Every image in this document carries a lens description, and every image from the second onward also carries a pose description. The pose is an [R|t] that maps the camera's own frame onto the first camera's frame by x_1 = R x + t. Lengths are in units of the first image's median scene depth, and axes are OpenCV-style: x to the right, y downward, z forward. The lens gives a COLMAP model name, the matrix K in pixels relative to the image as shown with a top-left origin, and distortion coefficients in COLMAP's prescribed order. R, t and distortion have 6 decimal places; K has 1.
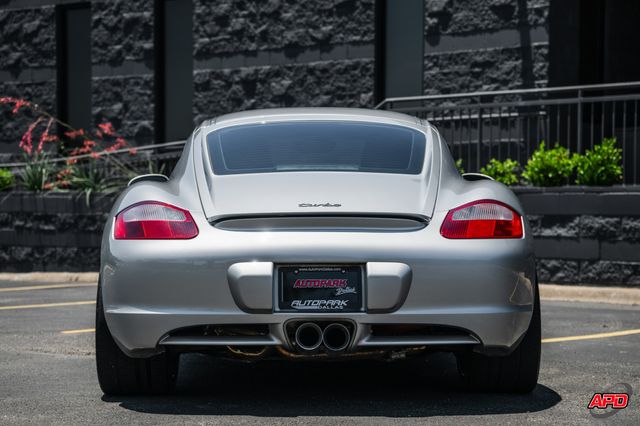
lens RADIAL K [[1604.9, 0, 311.2], [0, 1604.9, 179.2], [0, 0, 1]] dist [0.517036, 0.000000]
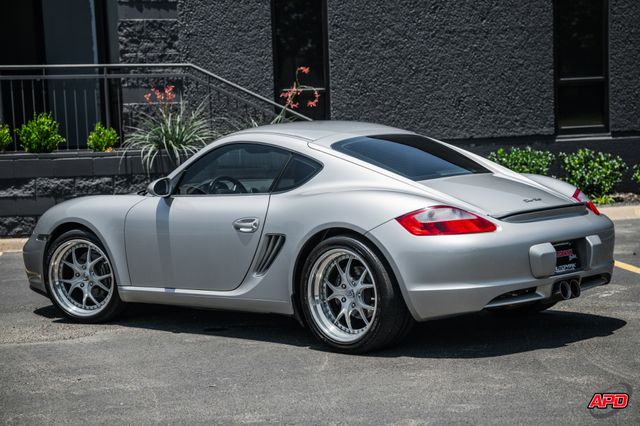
lens RADIAL K [[1450.4, 0, 312.3], [0, 1450.4, 209.0], [0, 0, 1]] dist [0.556233, 0.000000]
pose [[0.666562, -0.075734, 0.741593, -0.483701], [0.021142, 0.996346, 0.082747, -0.038840], [-0.745150, -0.039477, 0.665728, 0.120297]]
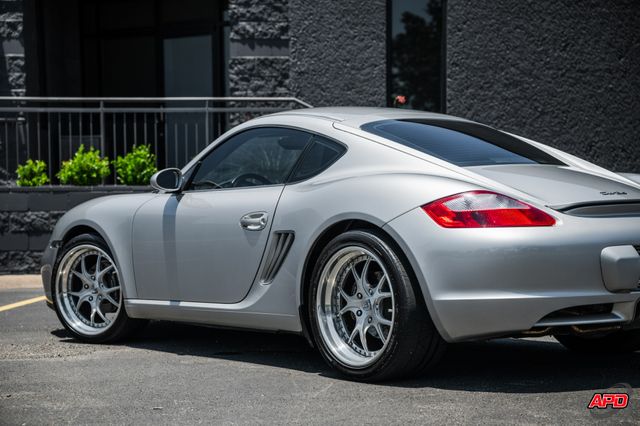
lens RADIAL K [[1307.2, 0, 297.0], [0, 1307.2, 237.0], [0, 0, 1]] dist [0.490803, 0.000000]
pose [[0.770074, -0.022459, 0.637559, -0.326940], [-0.001841, 0.999298, 0.037426, 0.005560], [-0.637952, -0.029994, 0.769492, 0.191415]]
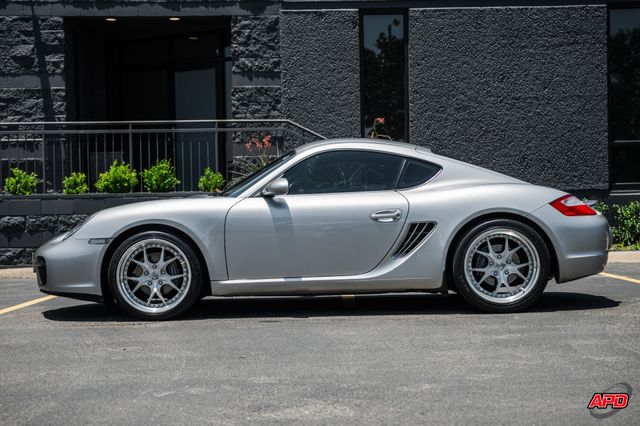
lens RADIAL K [[1149.4, 0, 301.4], [0, 1149.4, 216.1], [0, 0, 1]] dist [0.198928, 0.000000]
pose [[0.742206, -0.018169, 0.669926, -0.392655], [0.006420, 0.999779, 0.020002, 0.005500], [-0.670142, -0.010545, 0.742158, 0.164284]]
